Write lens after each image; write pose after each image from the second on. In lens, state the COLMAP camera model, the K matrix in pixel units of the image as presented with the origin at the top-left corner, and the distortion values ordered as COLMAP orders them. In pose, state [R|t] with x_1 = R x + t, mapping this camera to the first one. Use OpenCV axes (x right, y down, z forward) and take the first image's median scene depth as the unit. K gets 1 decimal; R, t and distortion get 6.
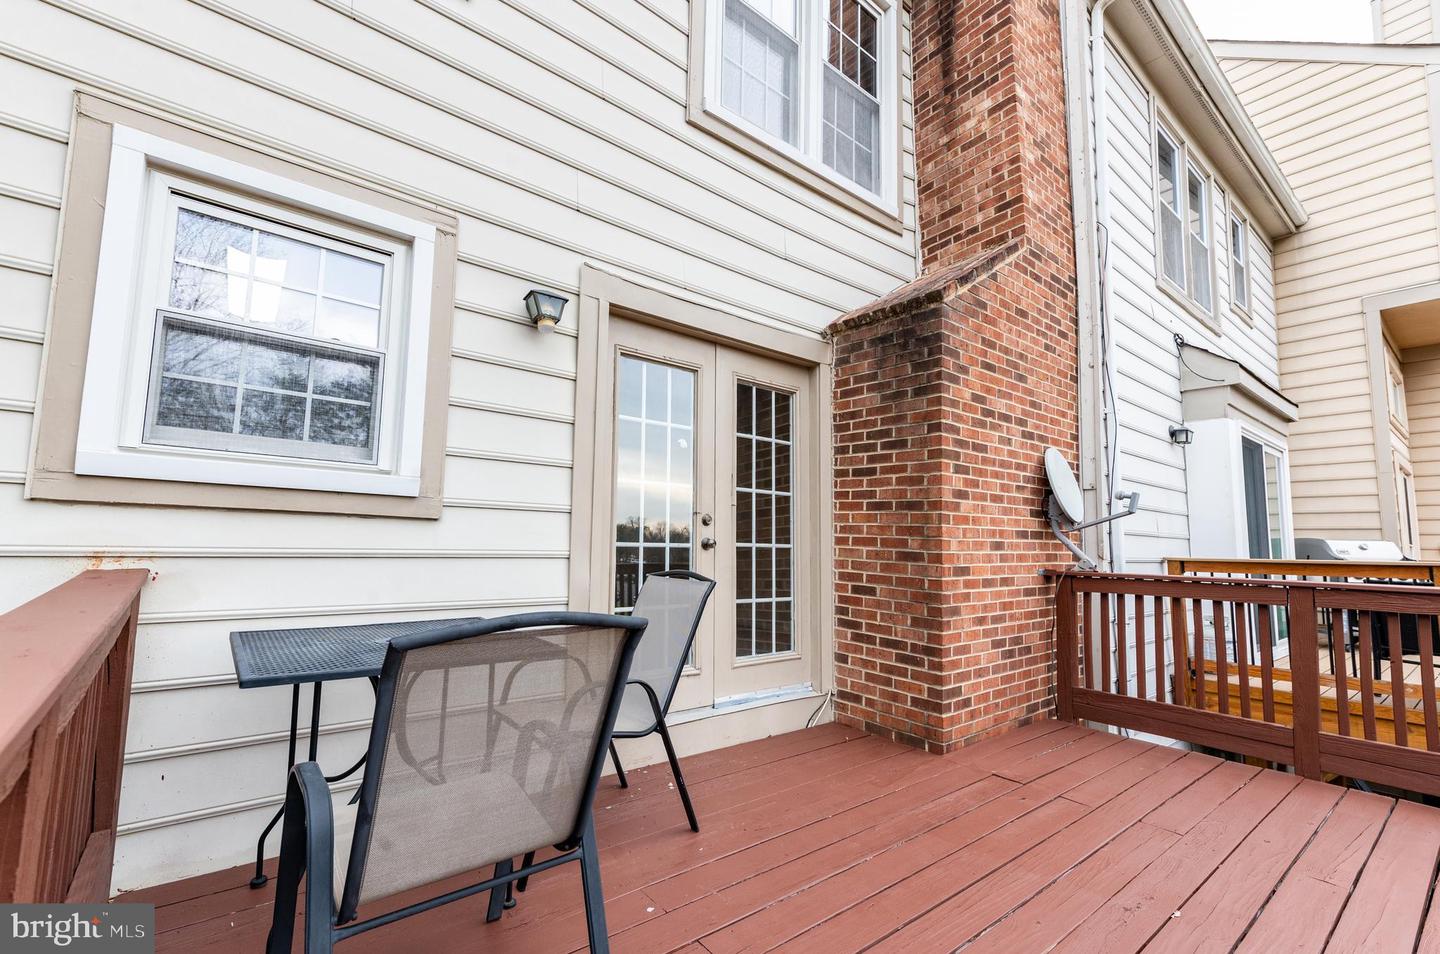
lens RADIAL K [[626.2, 0, 720.0], [0, 626.2, 477.0], [0, 0, 1]] dist [0.038048, -0.008349]
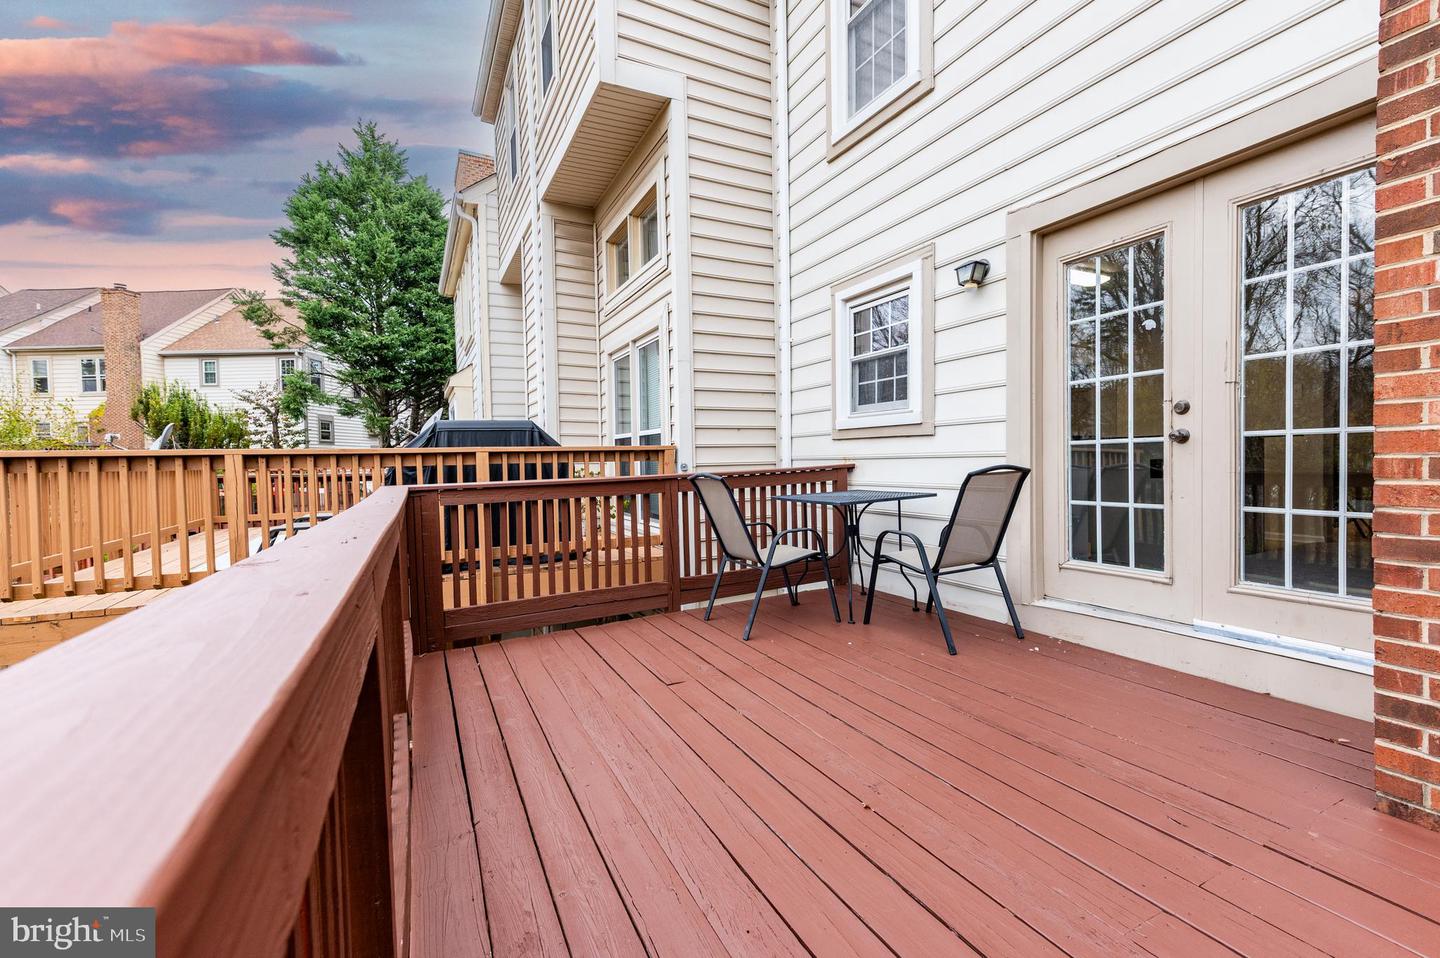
lens RADIAL K [[626.2, 0, 720.0], [0, 626.2, 479.0], [0, 0, 1]] dist [0.038048, -0.008349]
pose [[-0.228428, 0.028541, -0.973142, 1.181101], [0.132484, 0.991183, -0.002028, 0.099327], [0.964504, -0.129389, -0.230195, 0.739094]]
